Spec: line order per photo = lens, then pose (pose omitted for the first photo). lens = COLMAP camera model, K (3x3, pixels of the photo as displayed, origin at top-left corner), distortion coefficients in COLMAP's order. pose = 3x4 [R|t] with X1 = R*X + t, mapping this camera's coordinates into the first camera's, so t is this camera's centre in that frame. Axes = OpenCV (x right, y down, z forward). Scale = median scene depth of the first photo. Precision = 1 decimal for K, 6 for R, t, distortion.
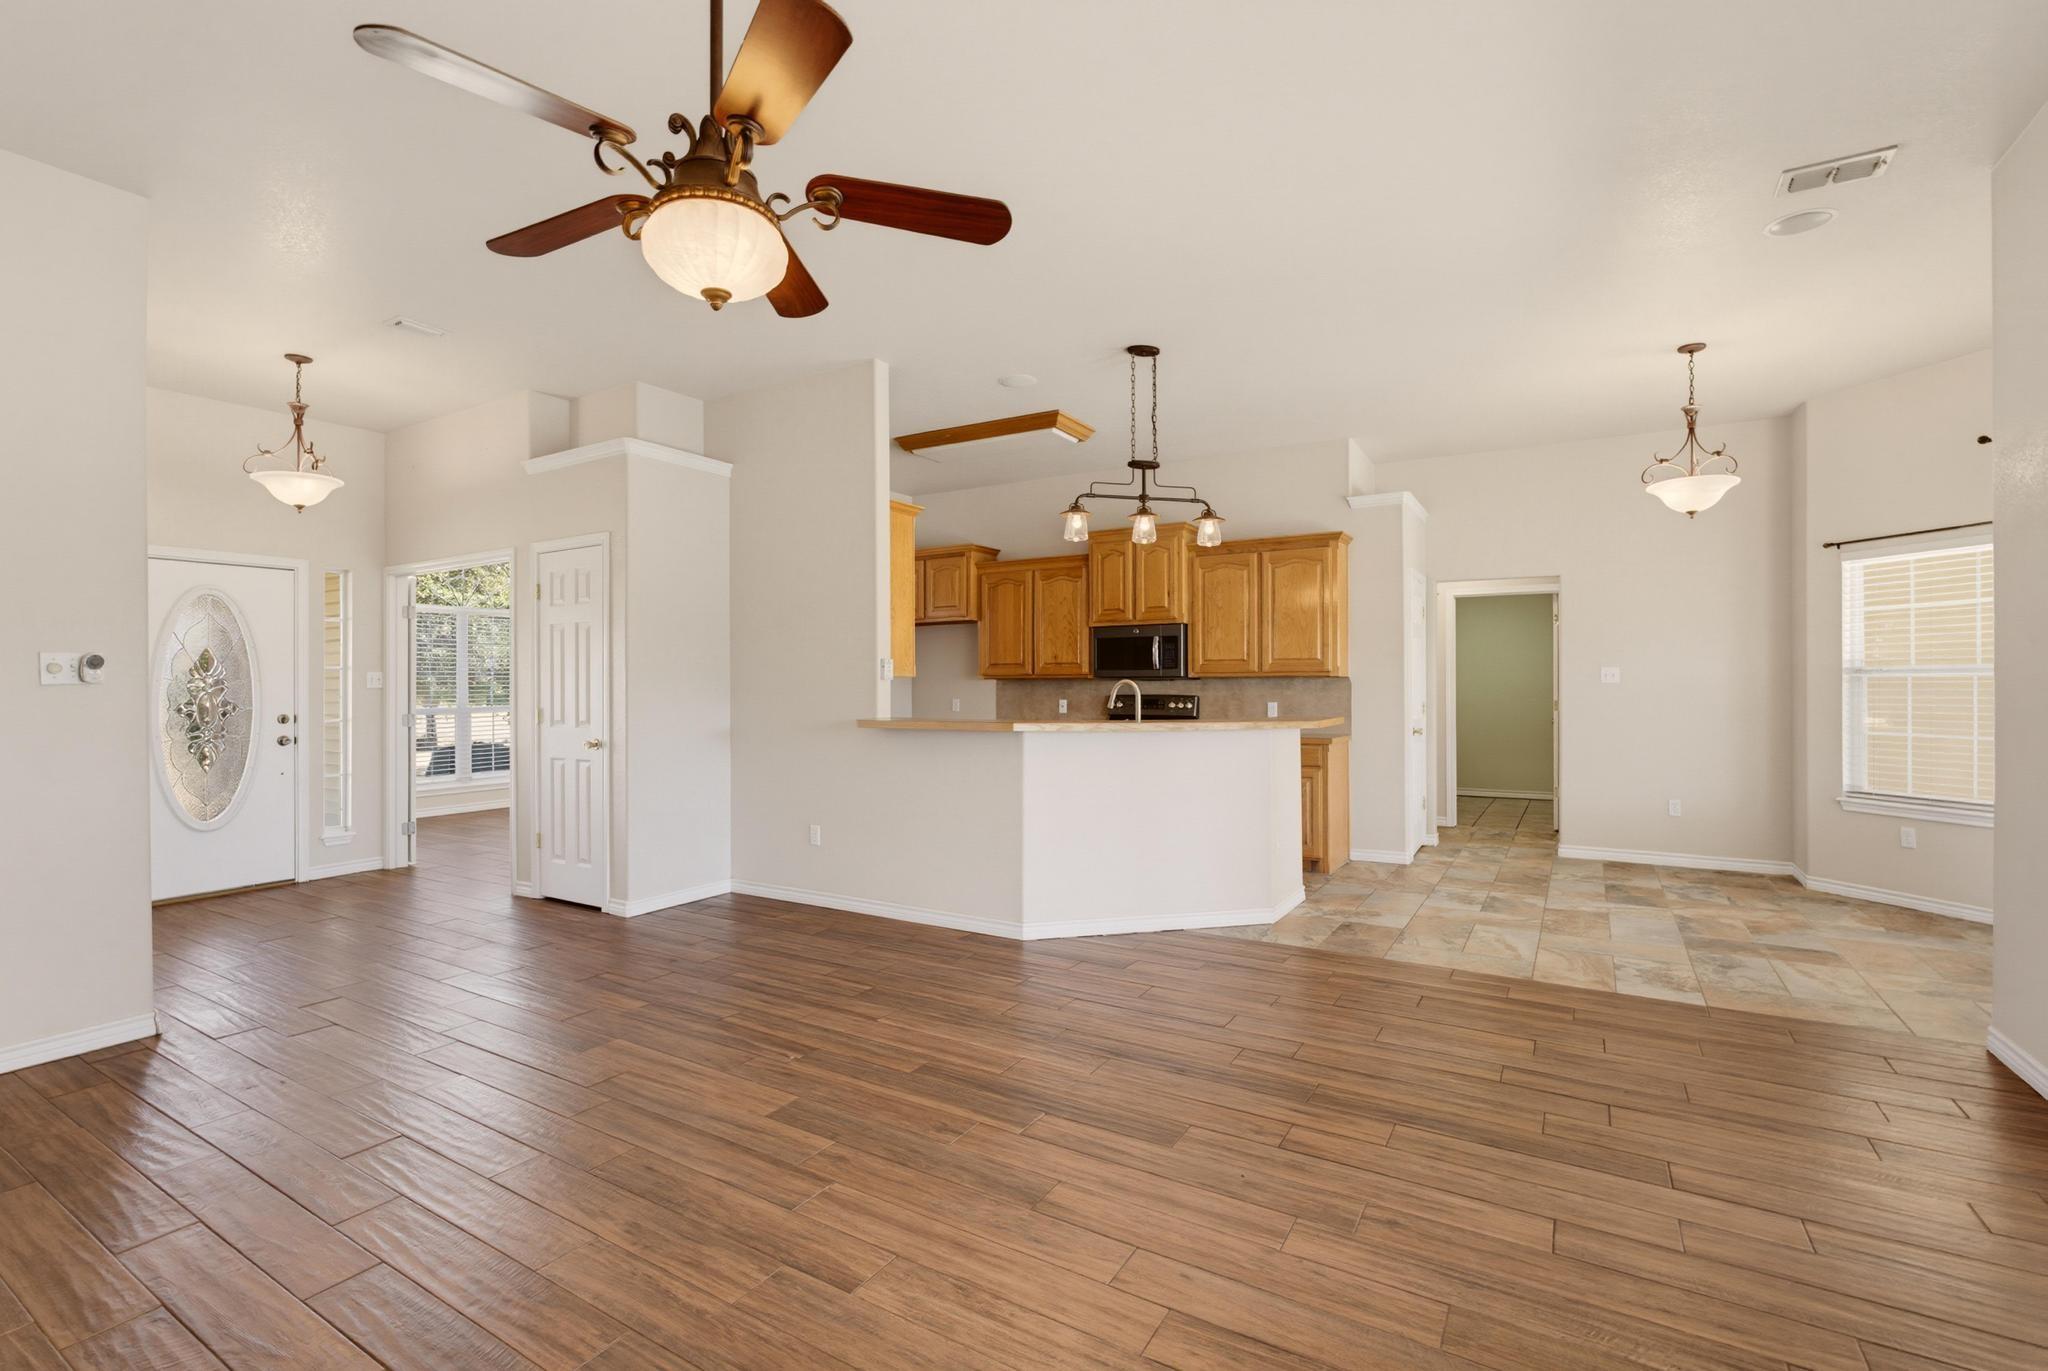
lens RADIAL K [[916.0, 0, 1016.9], [0, 916.0, 684.3], [0, 0, 1]] dist [-0.001731, -0.000075]
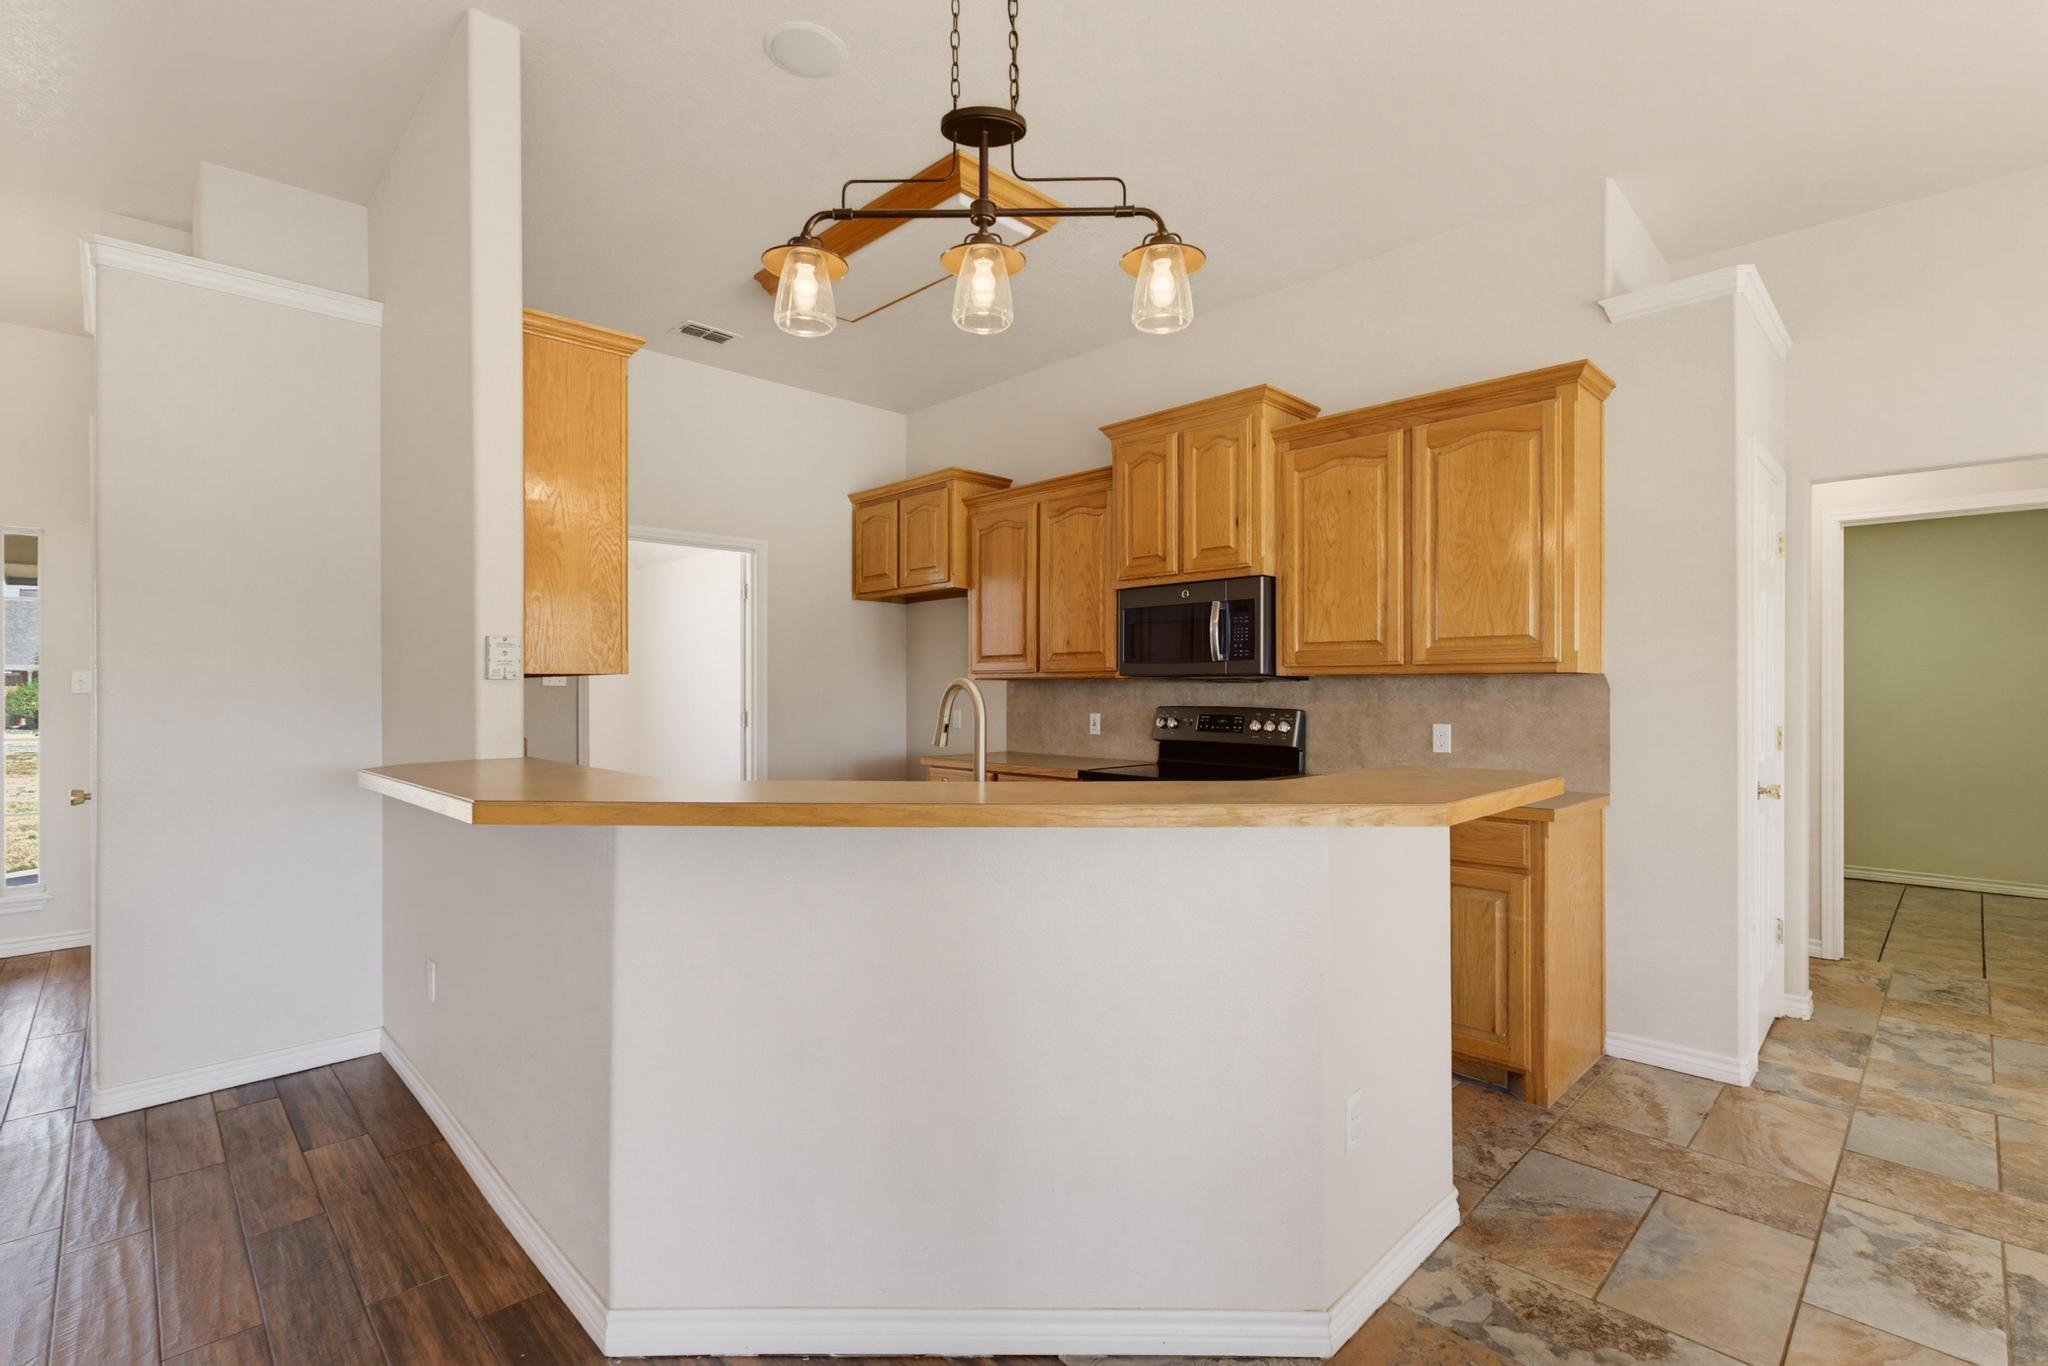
lens RADIAL K [[916.0, 0, 1039.6], [0, 916.0, 689.8], [0, 0, 1]] dist [-0.001731, -0.000075]
pose [[0.971602, 0.002145, -0.236612, 0.179658], [-0.001407, 0.999994, 0.003285, -0.001033], [0.236617, -0.002858, 0.971599, 0.441942]]
